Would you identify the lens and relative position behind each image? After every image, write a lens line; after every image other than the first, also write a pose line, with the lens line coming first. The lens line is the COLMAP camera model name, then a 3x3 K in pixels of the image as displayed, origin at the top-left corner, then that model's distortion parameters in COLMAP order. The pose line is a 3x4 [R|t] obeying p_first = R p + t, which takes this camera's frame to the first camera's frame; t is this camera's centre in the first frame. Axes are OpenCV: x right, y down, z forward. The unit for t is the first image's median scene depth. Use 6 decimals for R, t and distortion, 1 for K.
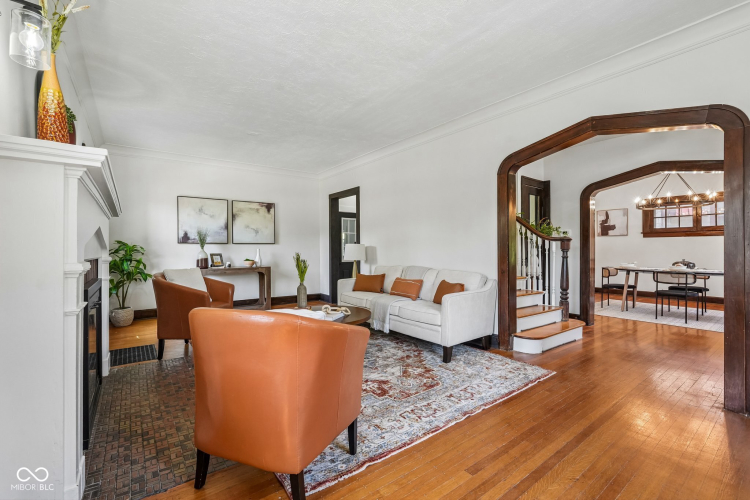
lens RADIAL K [[328.5, 0, 373.7], [0, 328.5, 250.2], [0, 0, 1]] dist [-0.018992, 0.008773]
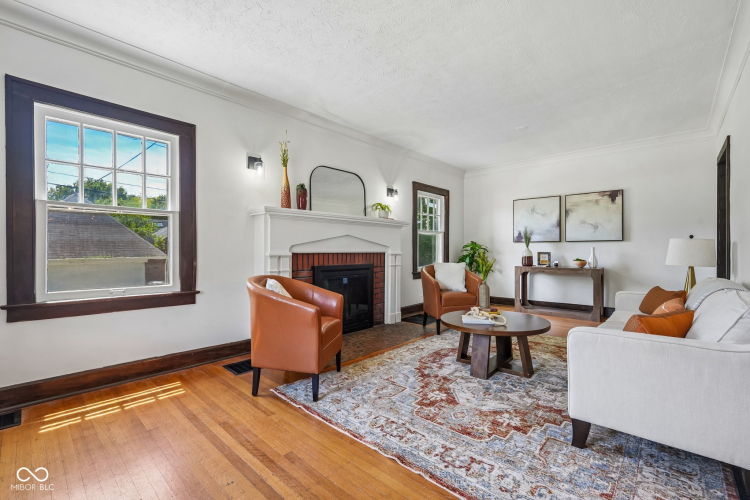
lens RADIAL K [[328.5, 0, 373.7], [0, 328.5, 250.2], [0, 0, 1]] dist [-0.018992, 0.008773]
pose [[0.182932, 0.005921, -0.983108, 0.738374], [-0.004671, 0.999976, 0.005154, 0.003520], [0.983115, 0.003650, 0.182955, 0.571539]]
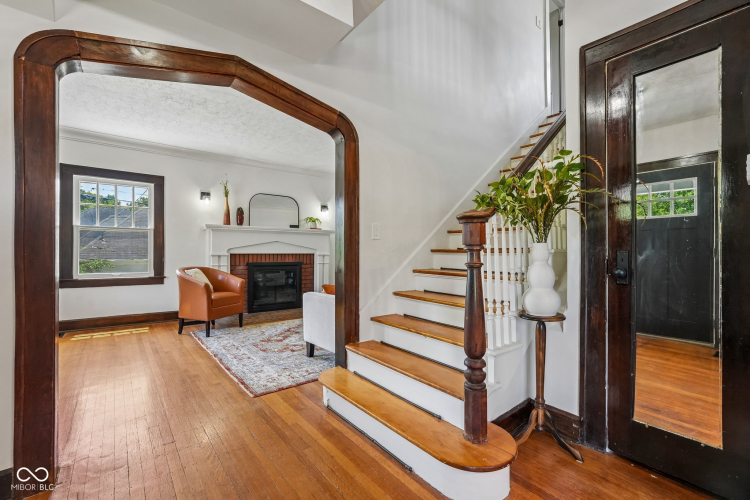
lens RADIAL K [[328.5, 0, 373.7], [0, 328.5, 250.2], [0, 0, 1]] dist [-0.018992, 0.008773]
pose [[0.028771, -0.002877, -0.999582, 1.328214], [-0.002689, 0.999992, -0.002955, 0.005152], [0.999582, 0.002773, 0.028763, 1.221599]]
